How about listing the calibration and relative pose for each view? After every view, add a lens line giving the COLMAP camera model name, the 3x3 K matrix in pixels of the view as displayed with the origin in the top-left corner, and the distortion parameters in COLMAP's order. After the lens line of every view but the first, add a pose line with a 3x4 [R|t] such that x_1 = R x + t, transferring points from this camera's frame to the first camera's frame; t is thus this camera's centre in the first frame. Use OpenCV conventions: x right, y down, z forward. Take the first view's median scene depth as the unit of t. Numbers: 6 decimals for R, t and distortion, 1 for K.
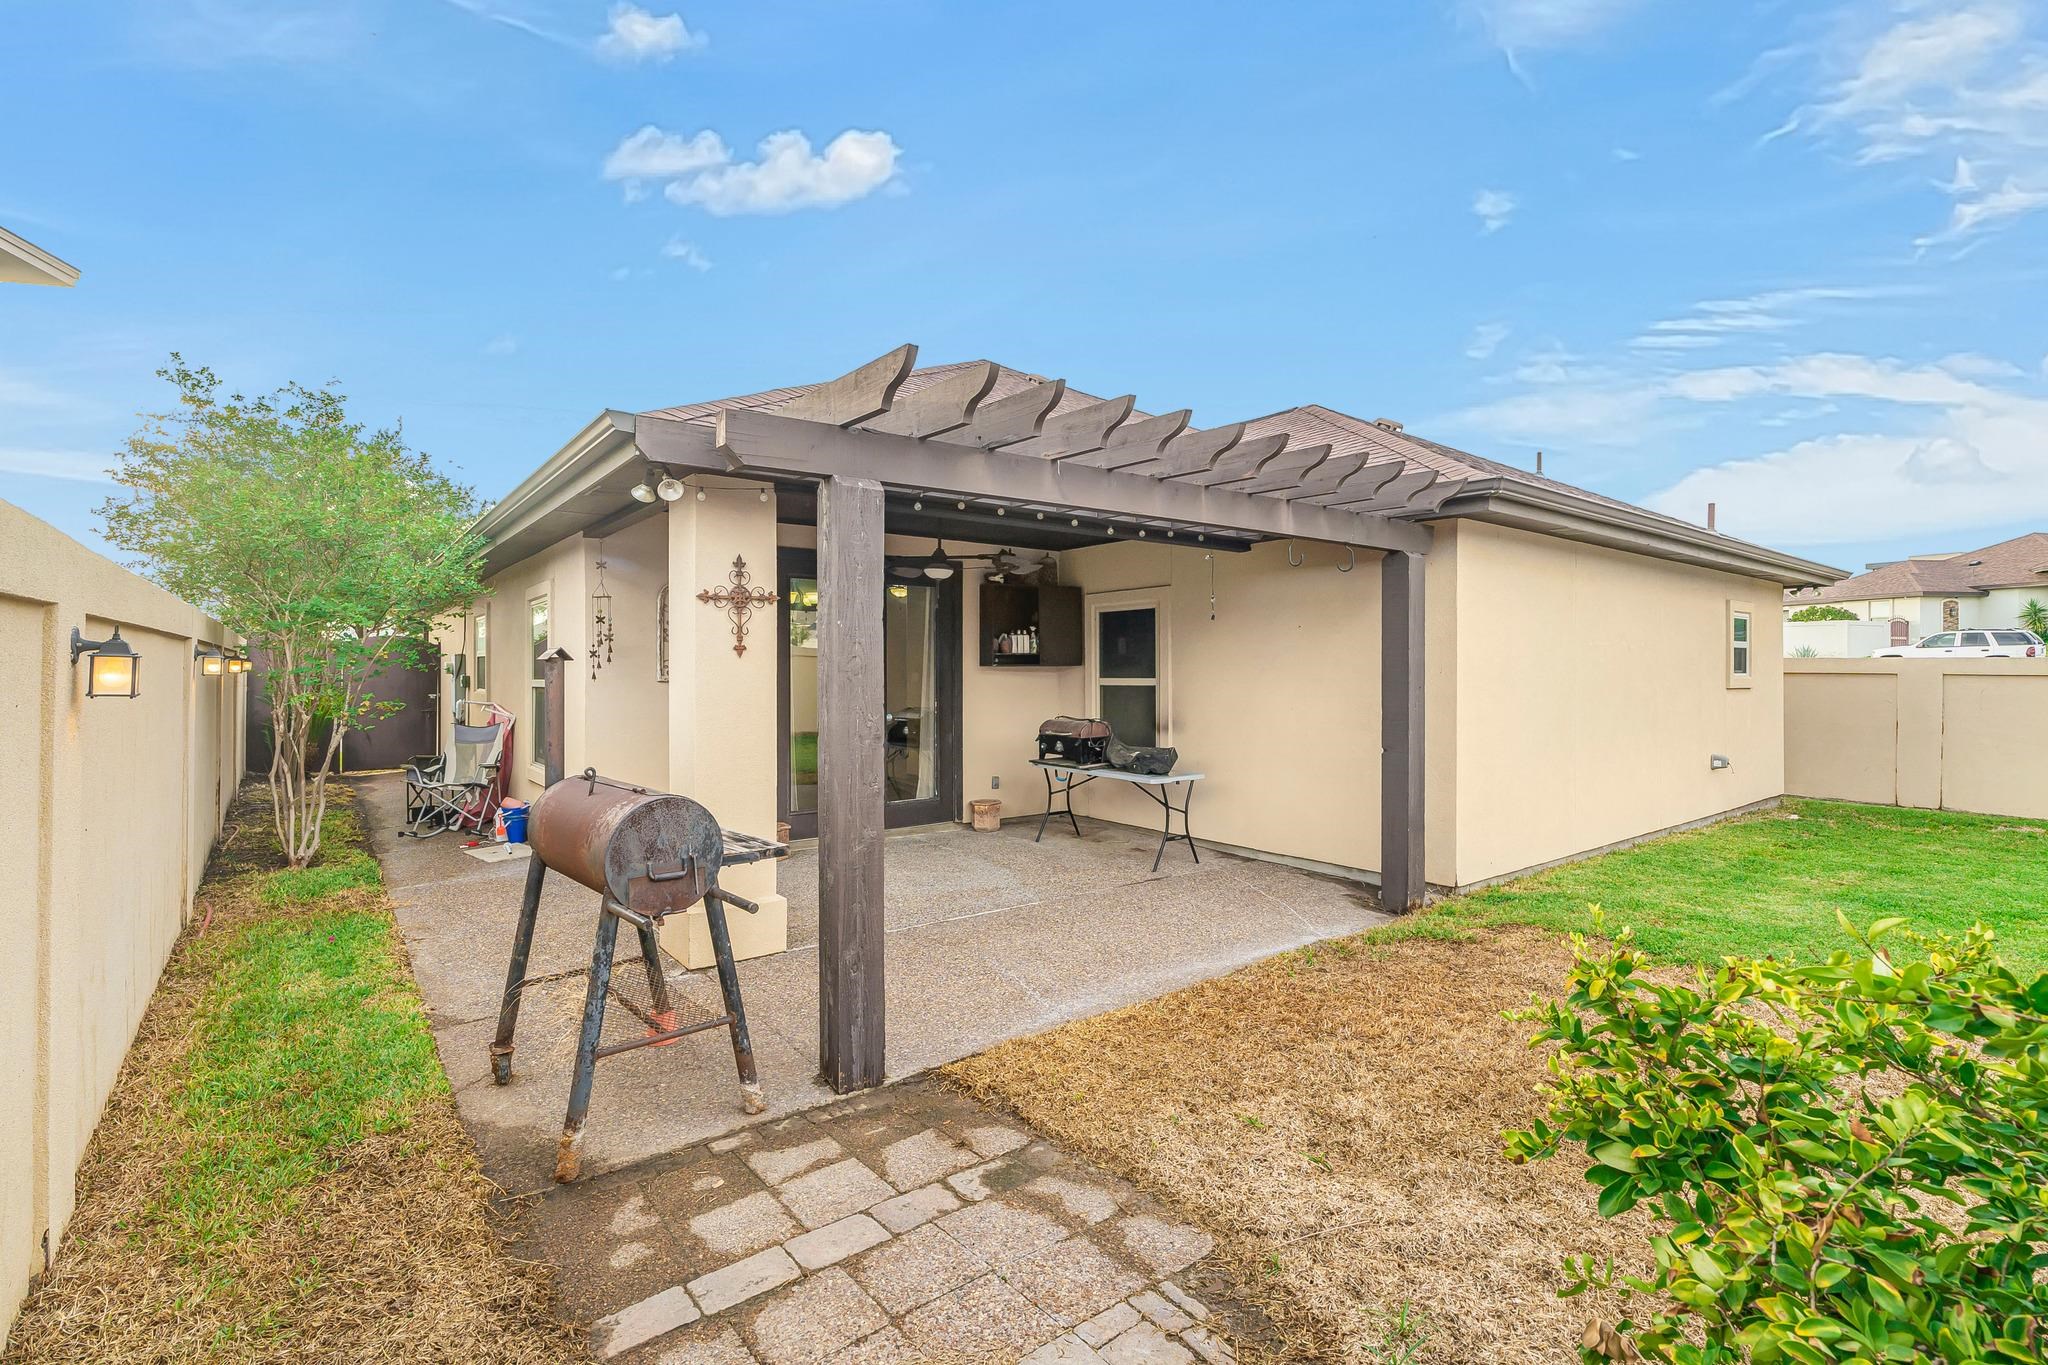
lens RADIAL K [[925.6, 0, 1026.1], [0, 925.6, 671.8], [0, 0, 1]] dist [-0.003647, 0.000685]
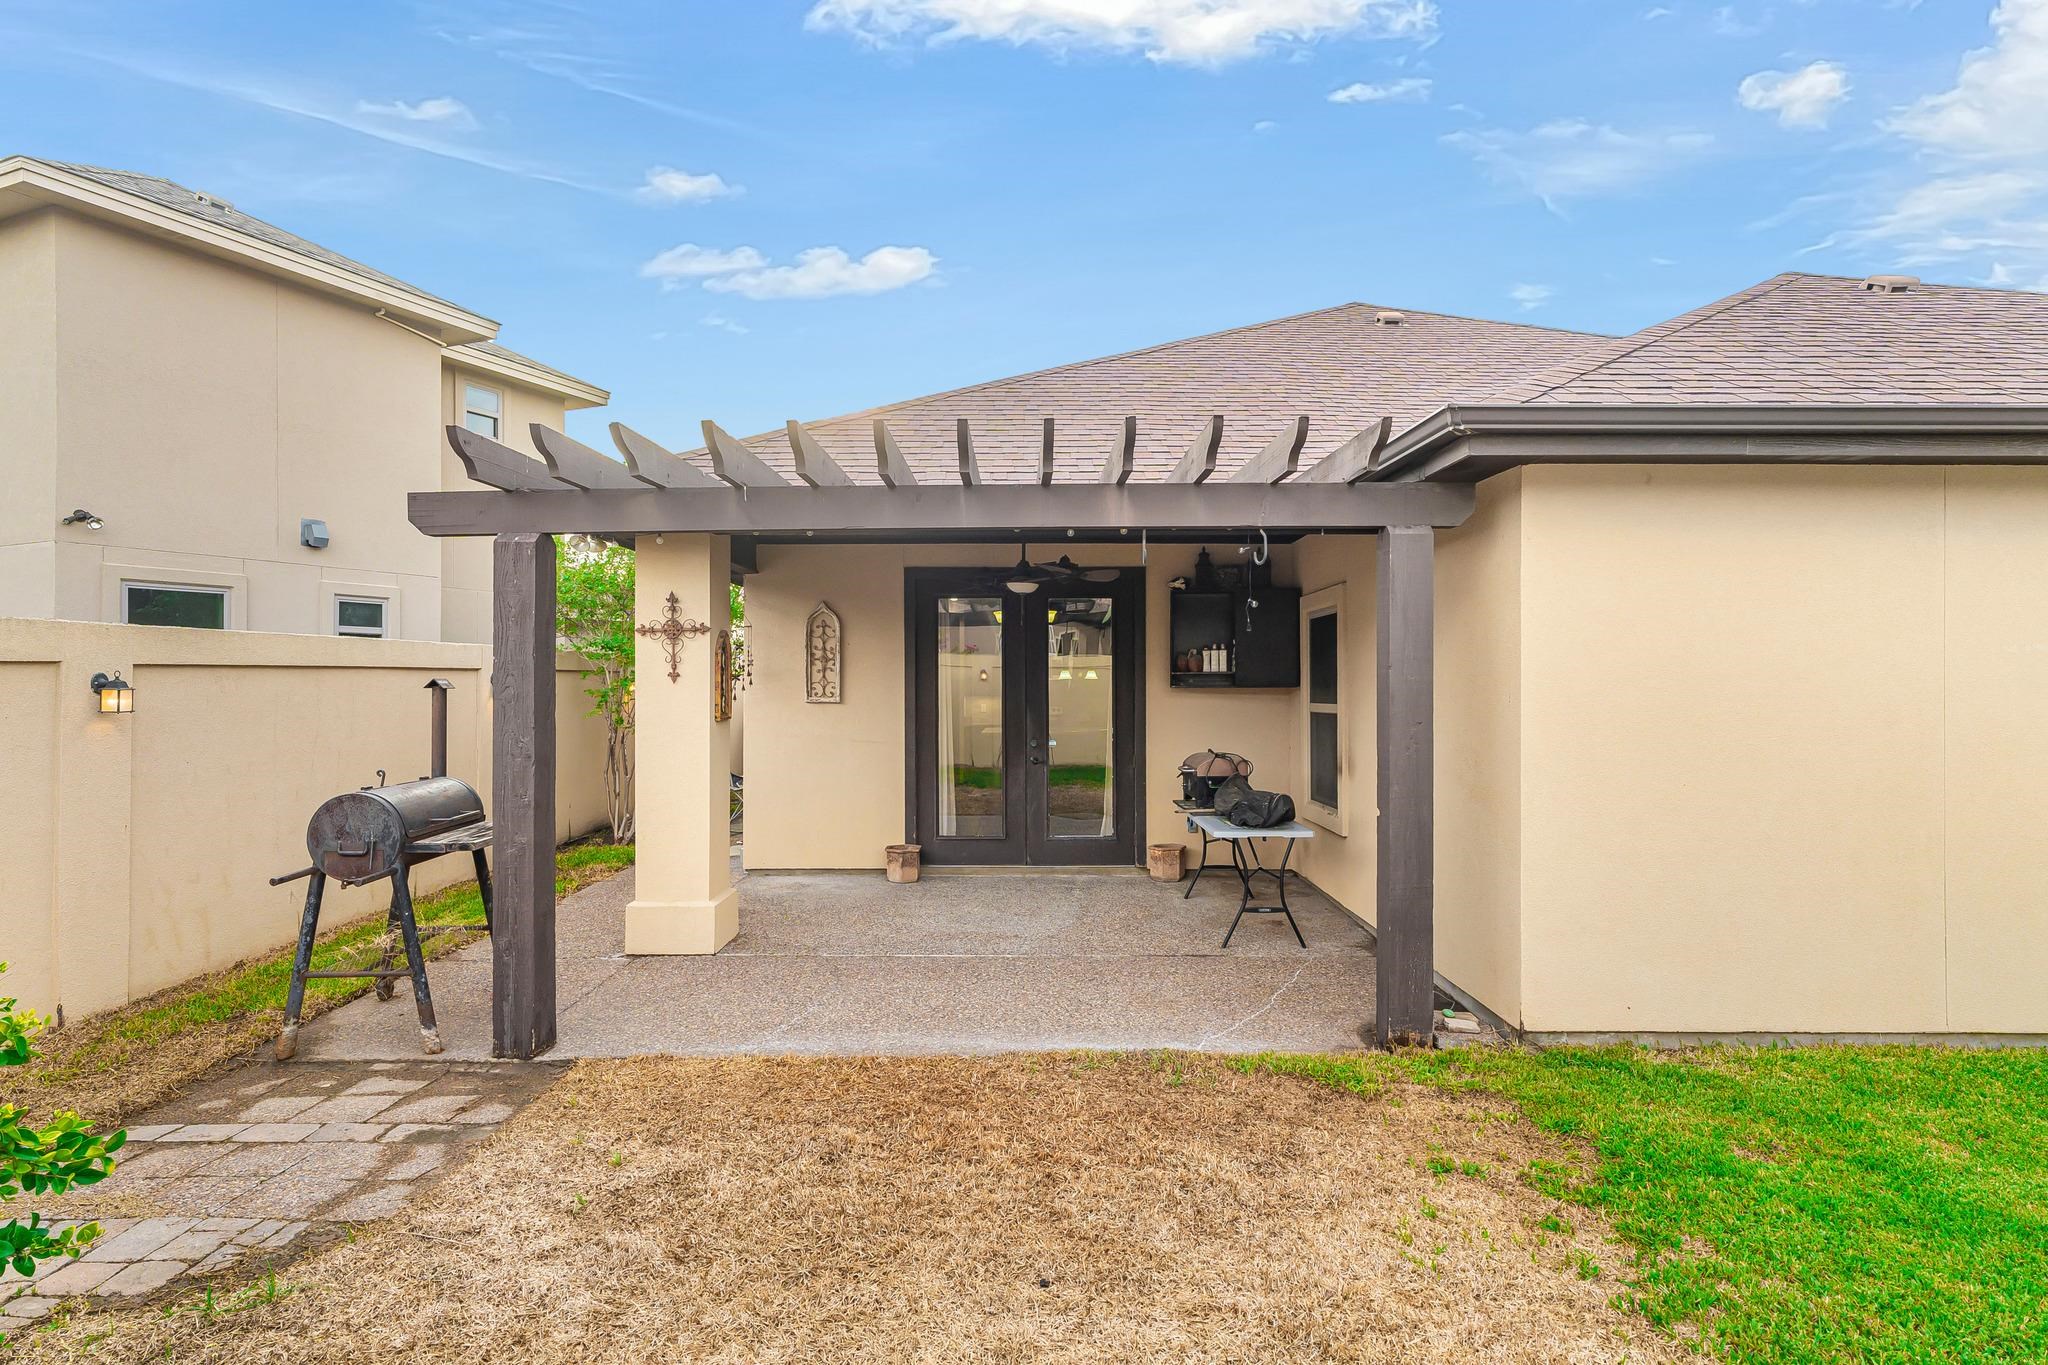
lens RADIAL K [[1088.8, 0, 1024.6], [0, 1088.8, 681.6], [0, 0, 1]] dist [-0.003600, 0.000800]
pose [[0.789504, -0.001749, -0.613743, 1.149708], [-0.001156, 0.999990, -0.004337, -0.017063], [0.613744, 0.004134, 0.789494, 0.307944]]
